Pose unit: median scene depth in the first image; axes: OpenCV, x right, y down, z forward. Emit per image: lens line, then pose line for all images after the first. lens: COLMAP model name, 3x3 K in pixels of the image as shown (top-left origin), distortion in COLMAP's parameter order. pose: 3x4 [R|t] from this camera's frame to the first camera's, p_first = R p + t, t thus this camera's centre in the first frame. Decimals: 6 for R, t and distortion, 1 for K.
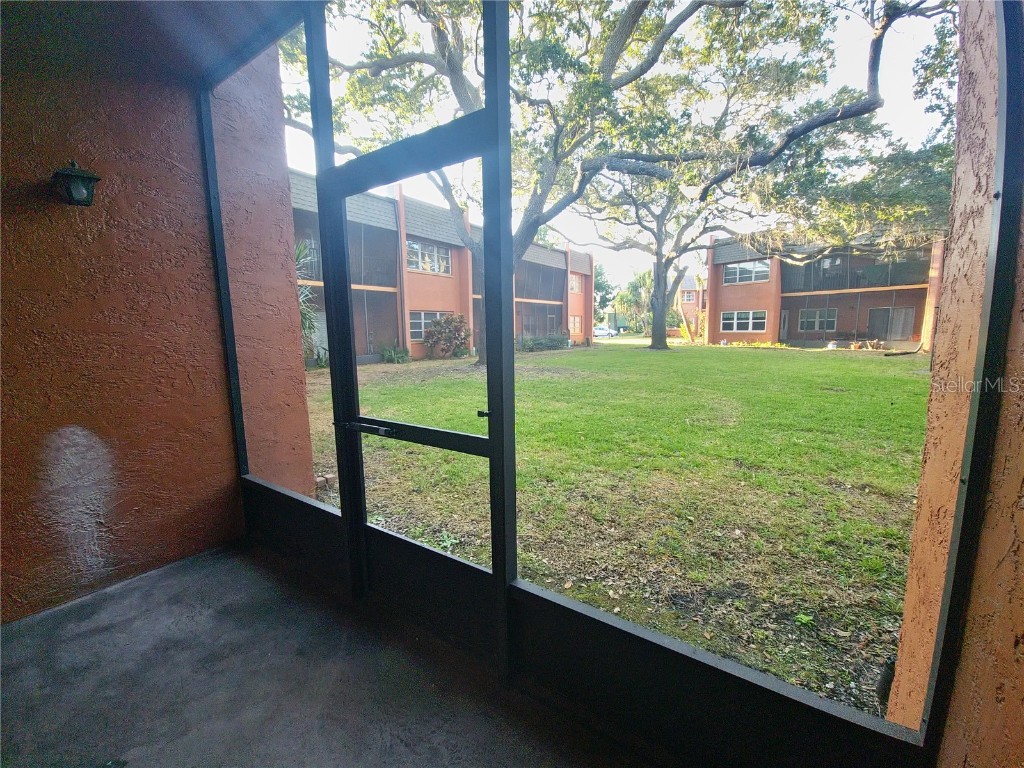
lens RADIAL K [[420.2, 0, 522.7], [0, 420.2, 386.7], [0, 0, 1]] dist [0.000140, -0.000058]
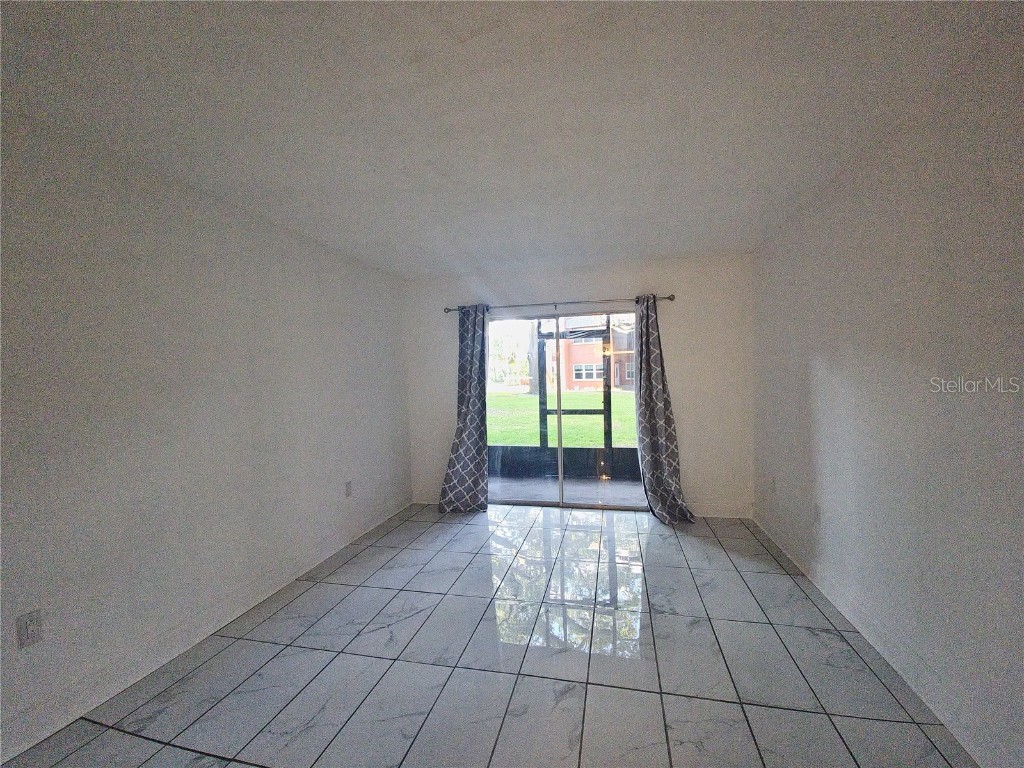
lens RADIAL K [[420.2, 0, 522.7], [0, 420.2, 386.7], [0, 0, 1]] dist [0.000140, -0.000058]
pose [[0.934488, -0.019611, 0.355454, -0.160902], [0.062348, 0.992065, -0.109178, 0.023673], [-0.350492, 0.124187, 0.928296, -0.162168]]
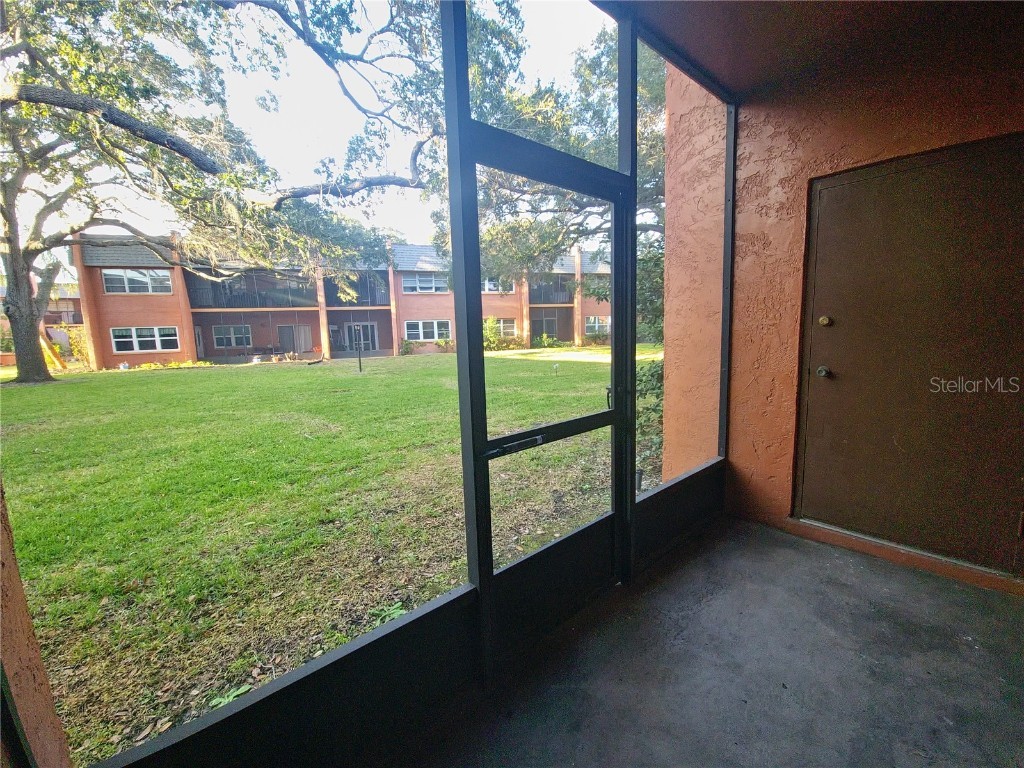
lens RADIAL K [[420.2, 0, 522.7], [0, 420.2, 386.7], [0, 0, 1]] dist [0.000140, -0.000058]
pose [[0.254513, -0.126160, 0.958805, -0.122442], [0.166651, 0.982344, 0.085020, -0.009295], [-0.952602, 0.138147, 0.271044, 0.077499]]
